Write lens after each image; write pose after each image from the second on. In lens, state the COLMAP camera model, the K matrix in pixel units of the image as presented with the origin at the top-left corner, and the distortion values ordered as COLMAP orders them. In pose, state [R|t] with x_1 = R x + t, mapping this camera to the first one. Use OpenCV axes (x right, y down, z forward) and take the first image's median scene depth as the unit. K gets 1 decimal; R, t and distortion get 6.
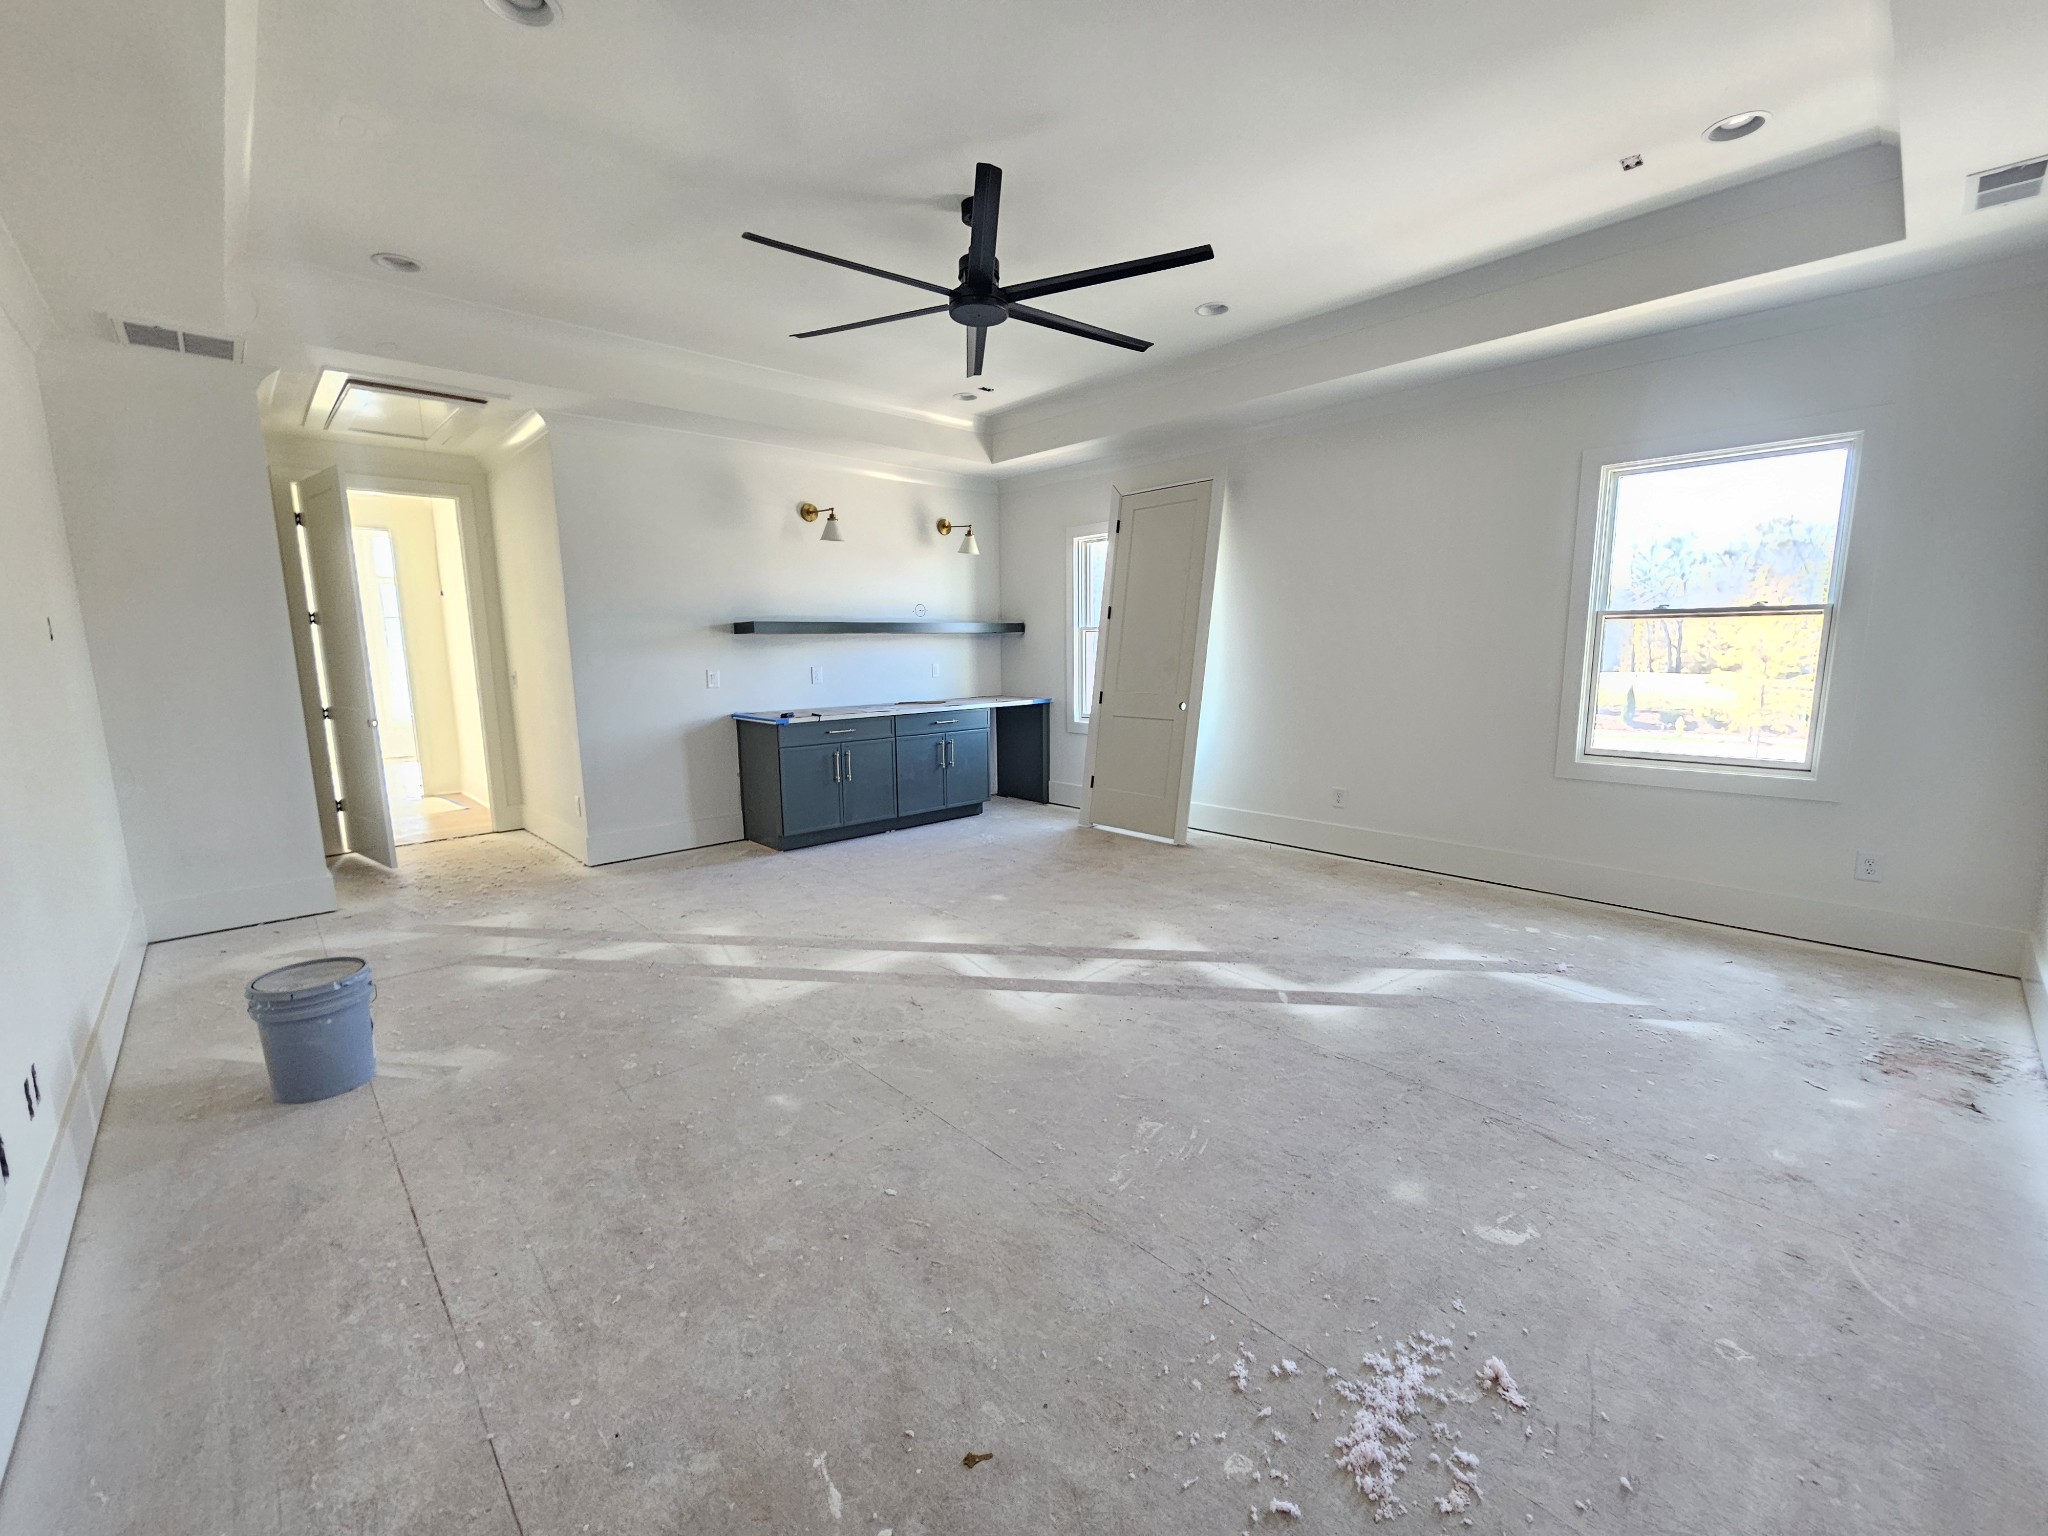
lens RADIAL K [[832.1, 0, 1024.0], [0, 832.1, 768.0], [0, 0, 1]] dist [-0.002280, 0.003583]
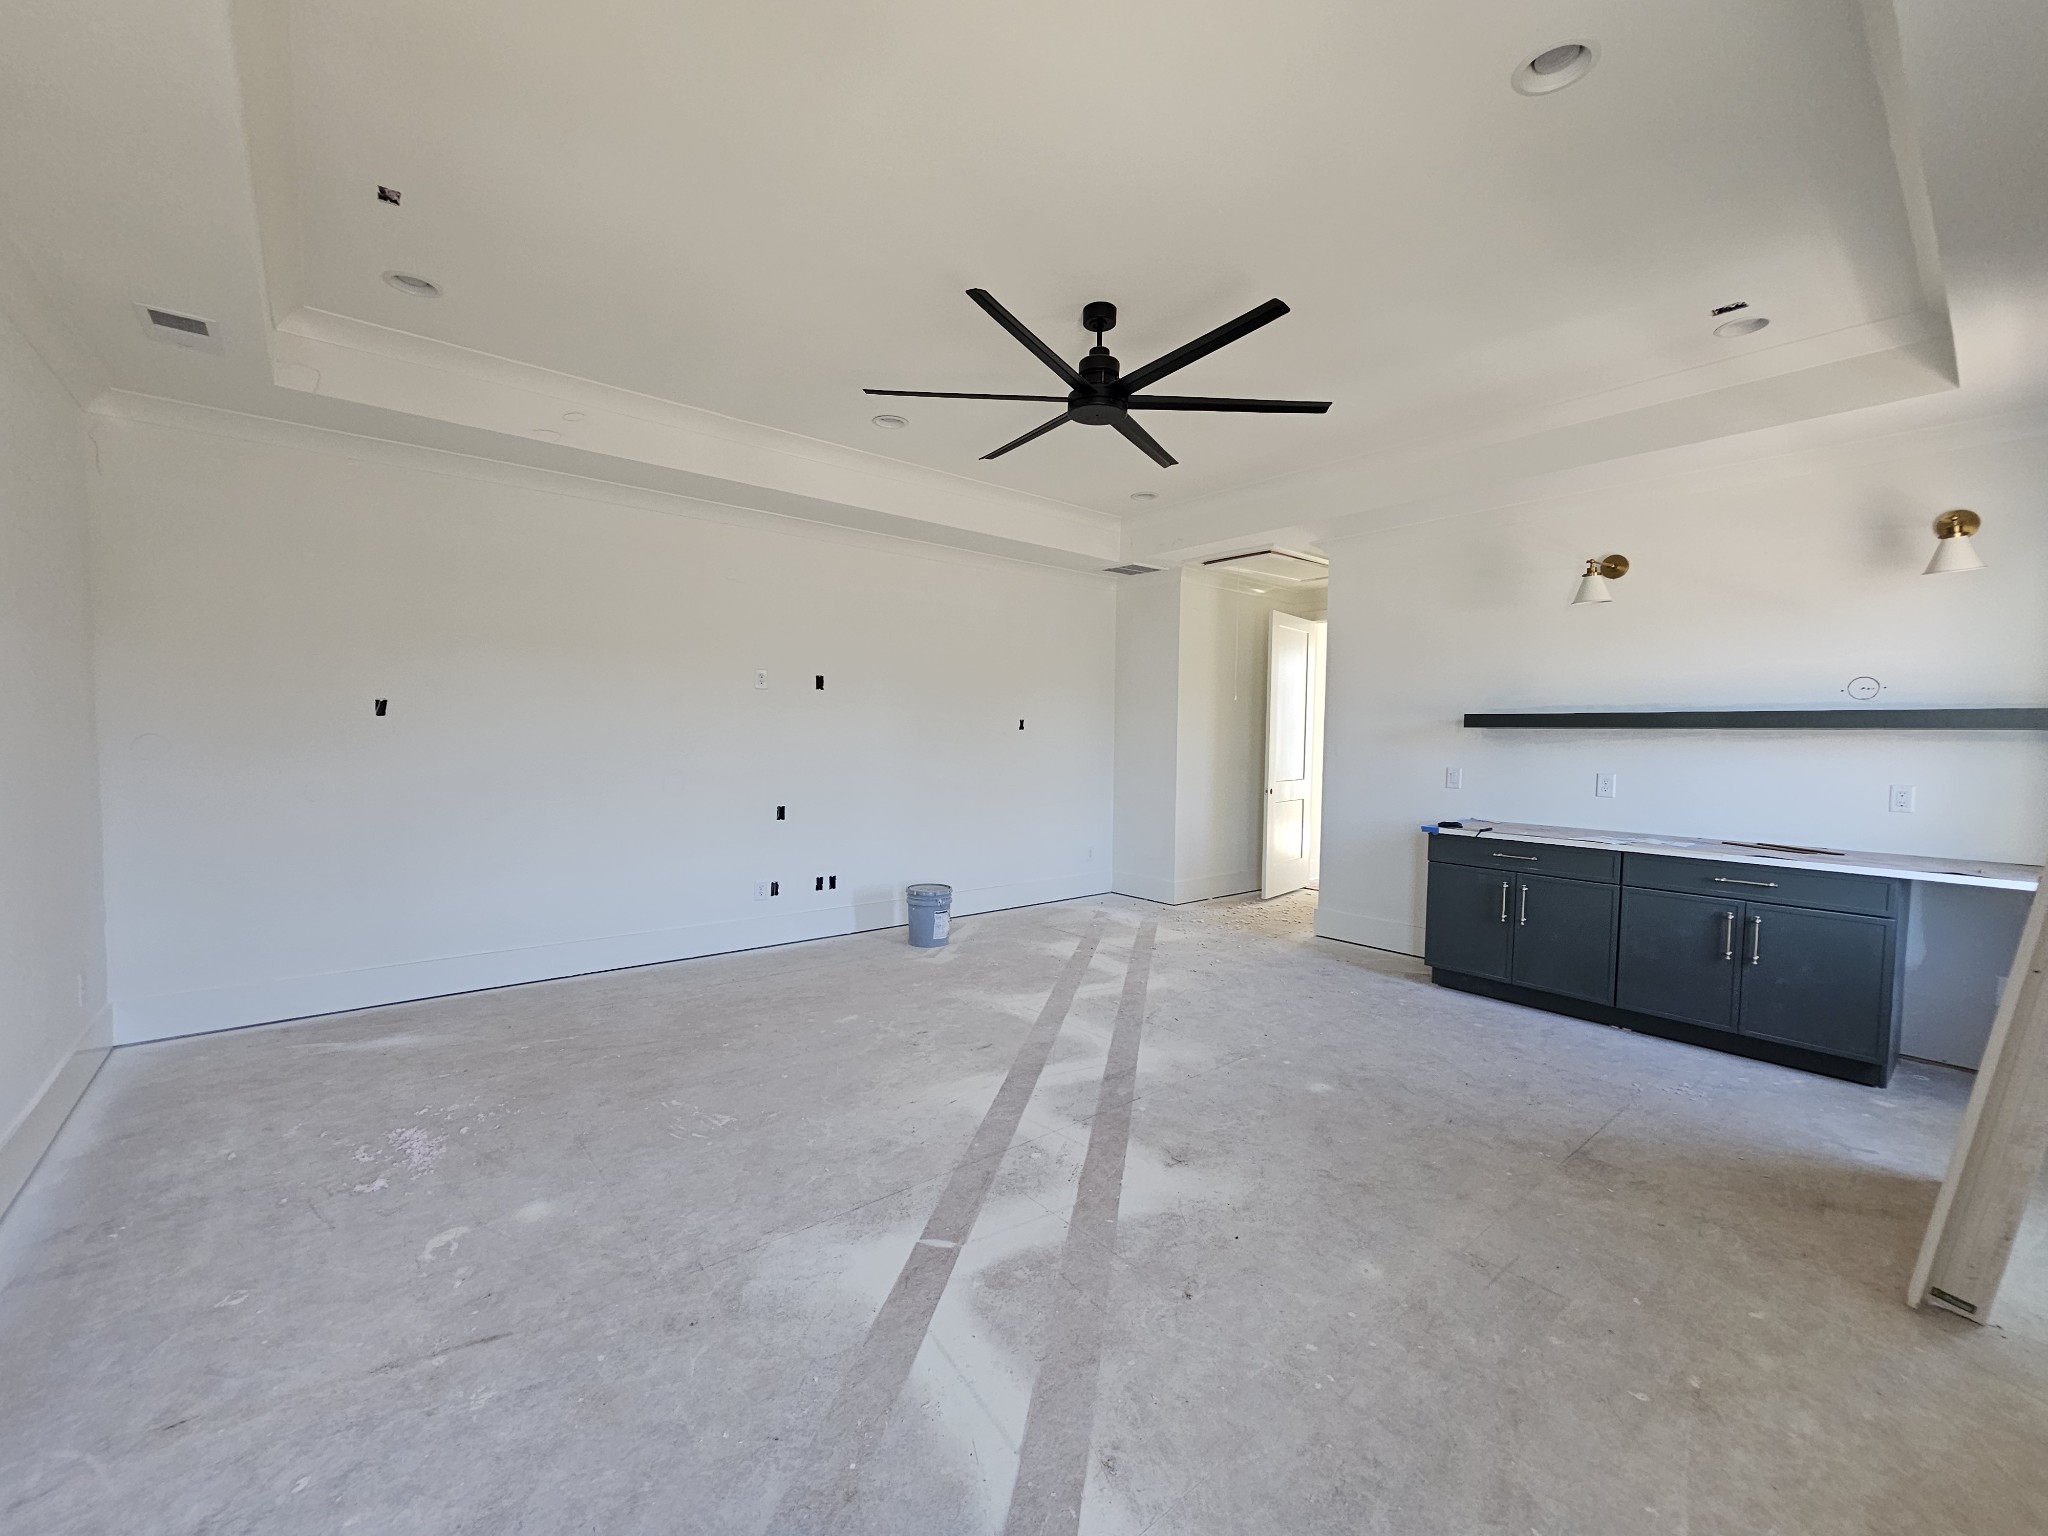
lens RADIAL K [[832.1, 0, 1024.0], [0, 832.1, 768.0], [0, 0, 1]] dist [-0.002280, 0.003583]
pose [[-0.048008, 0.051594, -0.997514, 0.847818], [-0.160949, 0.985215, 0.058704, -0.148760], [0.985794, 0.163367, -0.038995, 0.884288]]
